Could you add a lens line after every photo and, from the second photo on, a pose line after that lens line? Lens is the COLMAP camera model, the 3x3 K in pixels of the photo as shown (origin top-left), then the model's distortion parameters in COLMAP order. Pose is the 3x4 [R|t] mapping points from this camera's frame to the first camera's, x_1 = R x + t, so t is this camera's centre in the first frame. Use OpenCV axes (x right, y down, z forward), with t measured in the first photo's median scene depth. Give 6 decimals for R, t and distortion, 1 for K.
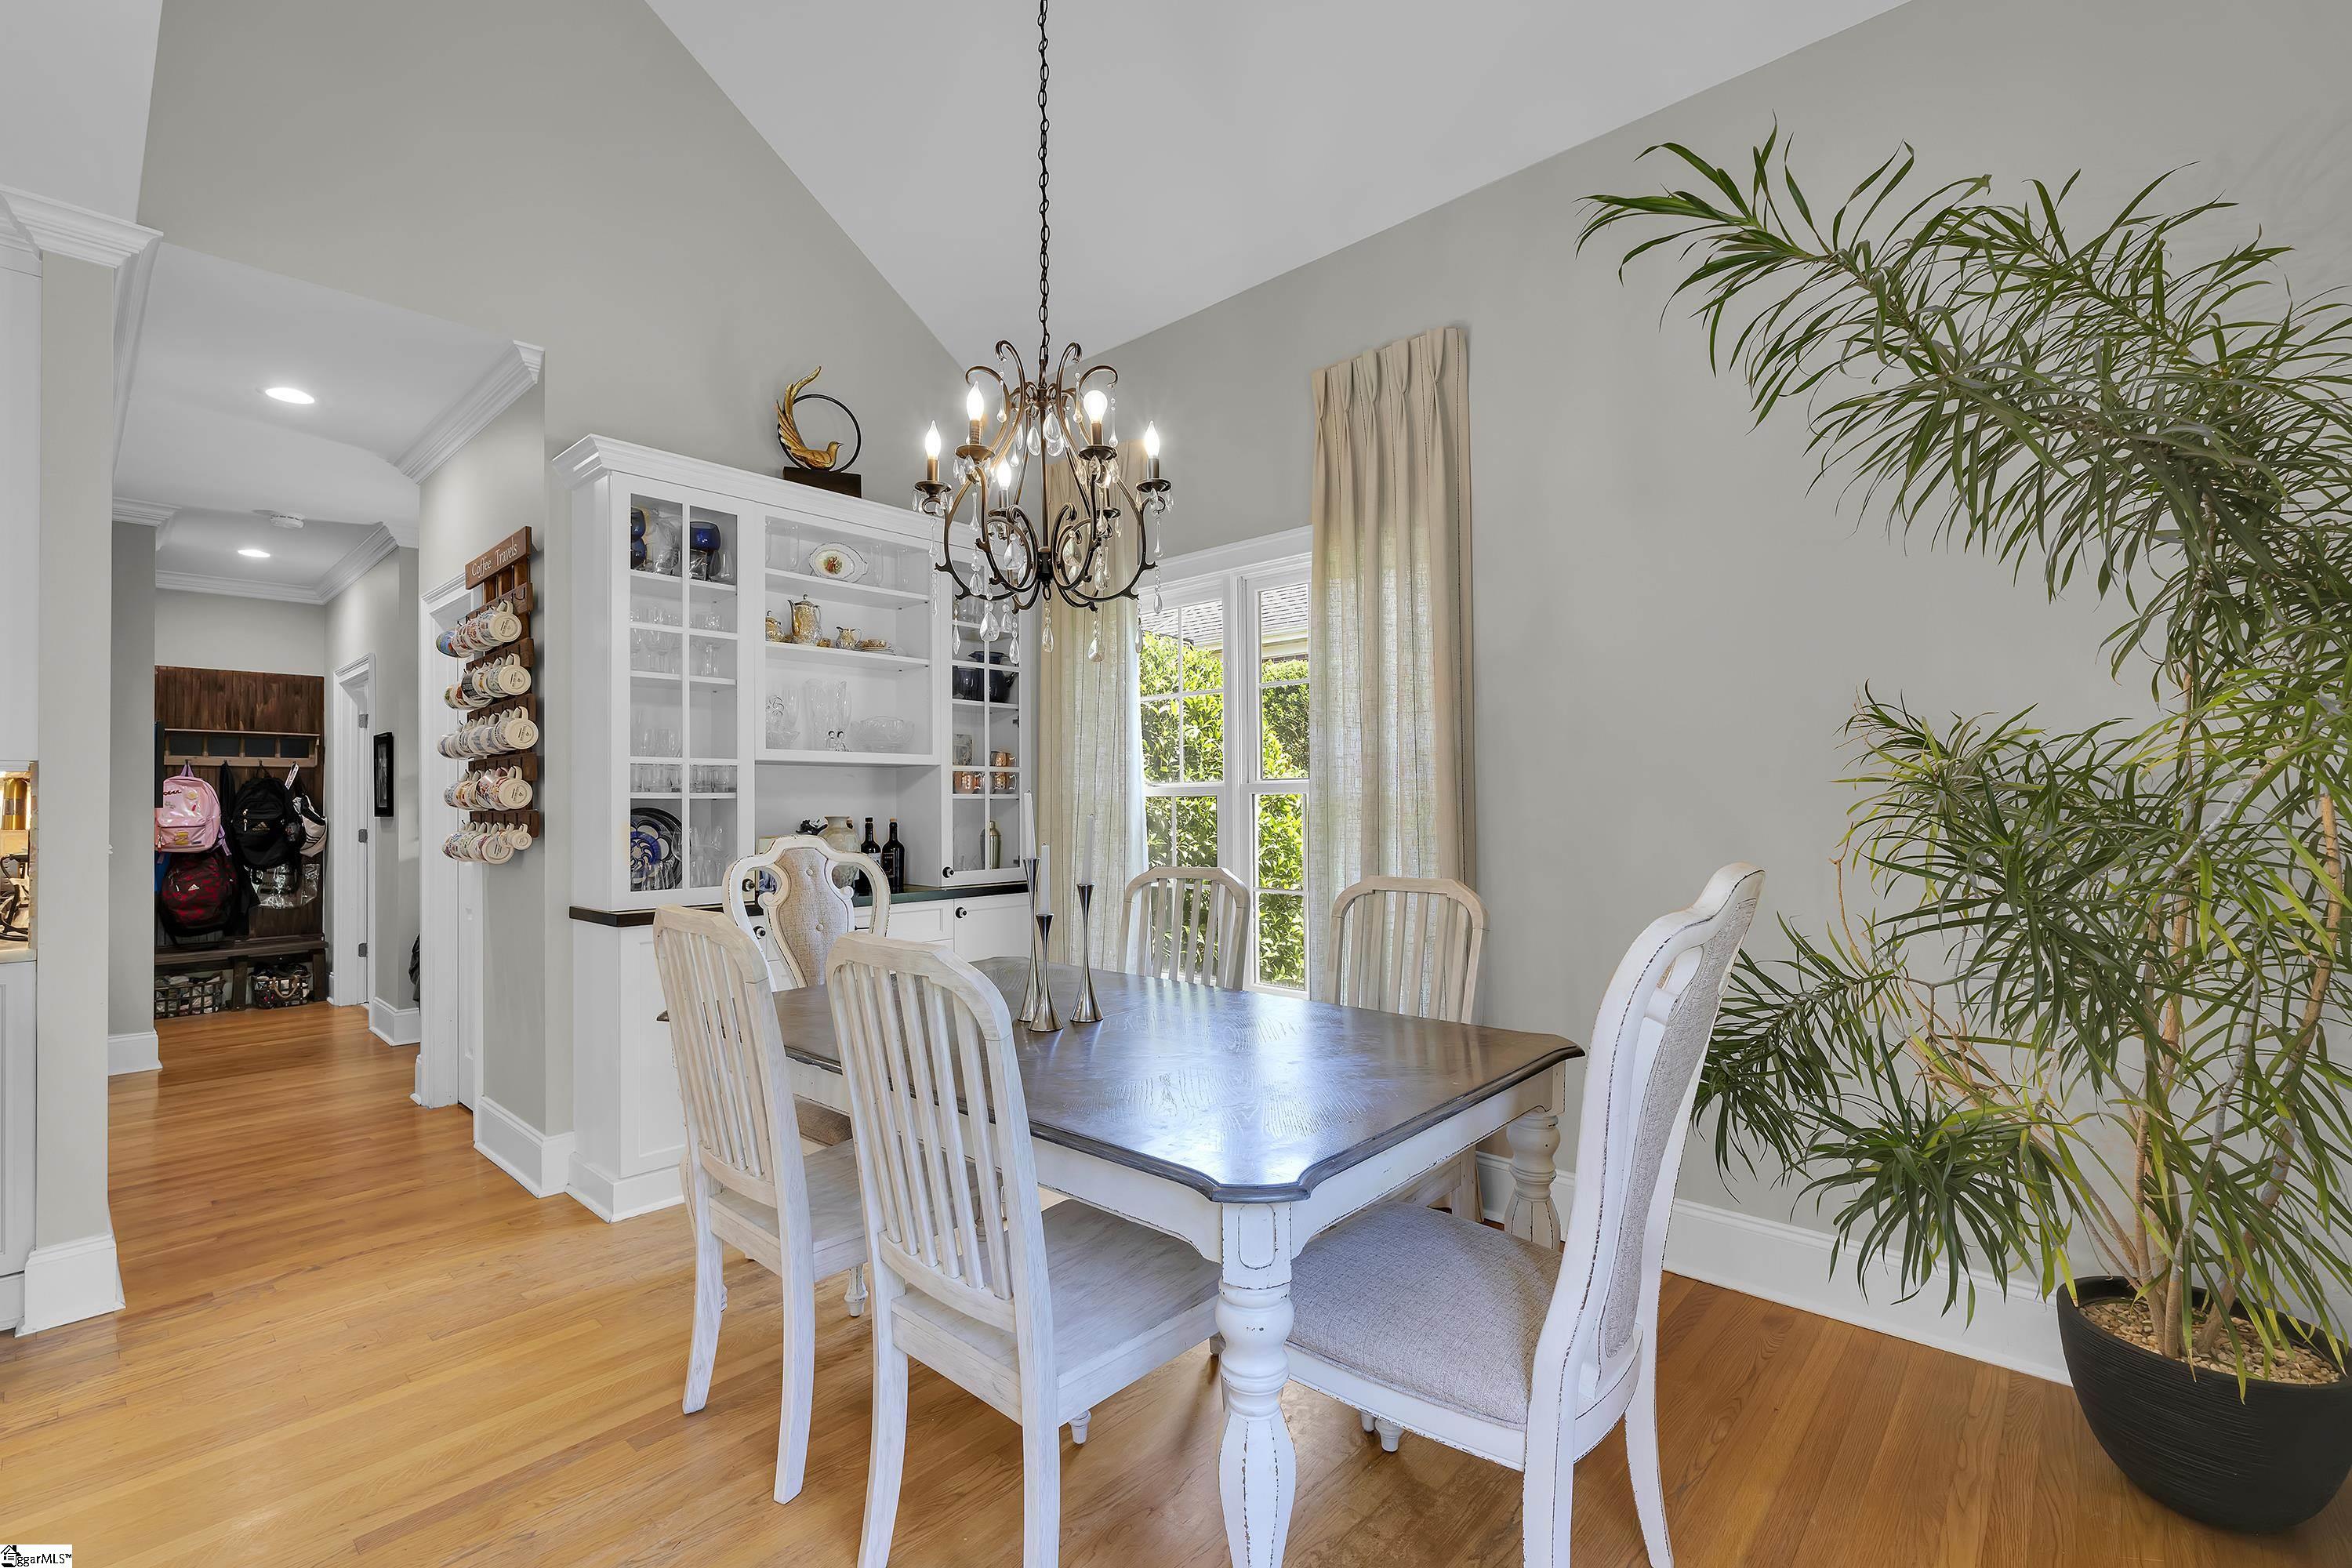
lens RADIAL K [[1022.5, 0, 1172.5], [0, 1022.5, 789.8], [0, 0, 1]] dist [-0.003475, -0.000772]
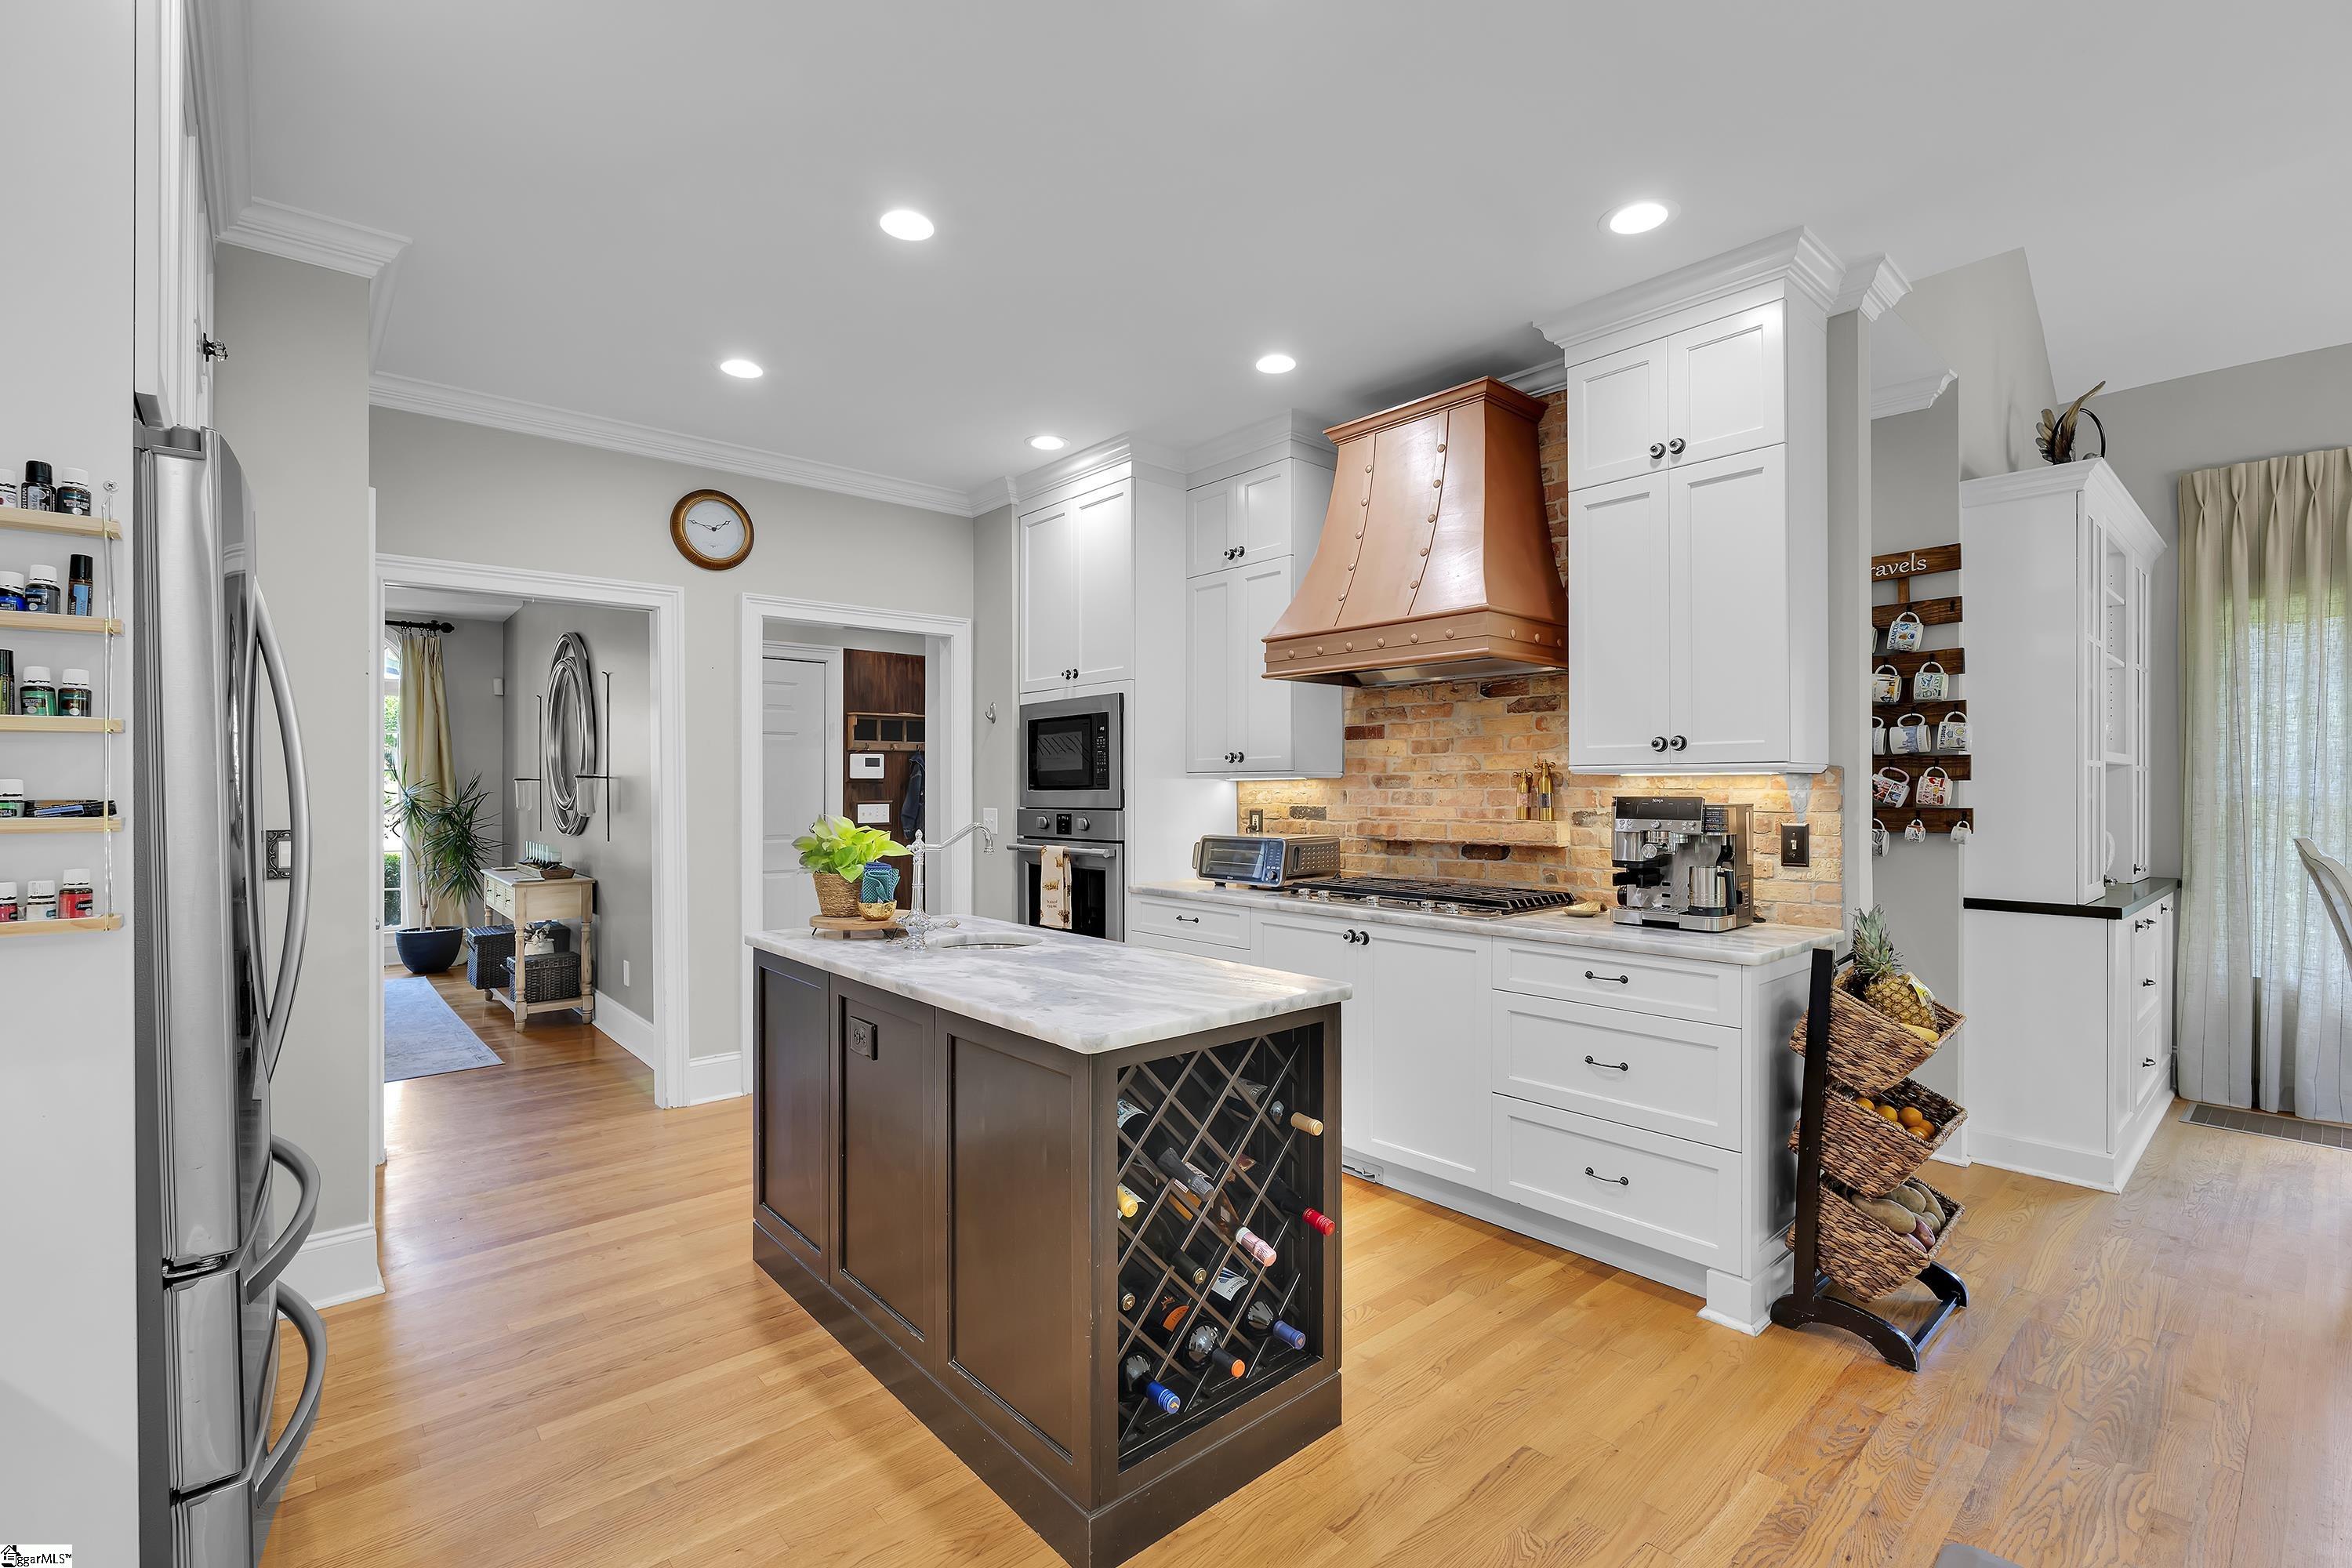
lens RADIAL K [[1036.9, 0, 1176.0], [0, 1036.9, 784.0], [0, 0, 1]] dist [-0.000646, 0.000011]
pose [[0.994195, 0.009061, -0.107212, -1.292880], [-0.007969, 0.999912, 0.010610, -0.009860], [0.107299, -0.009694, 0.994180, -0.167049]]
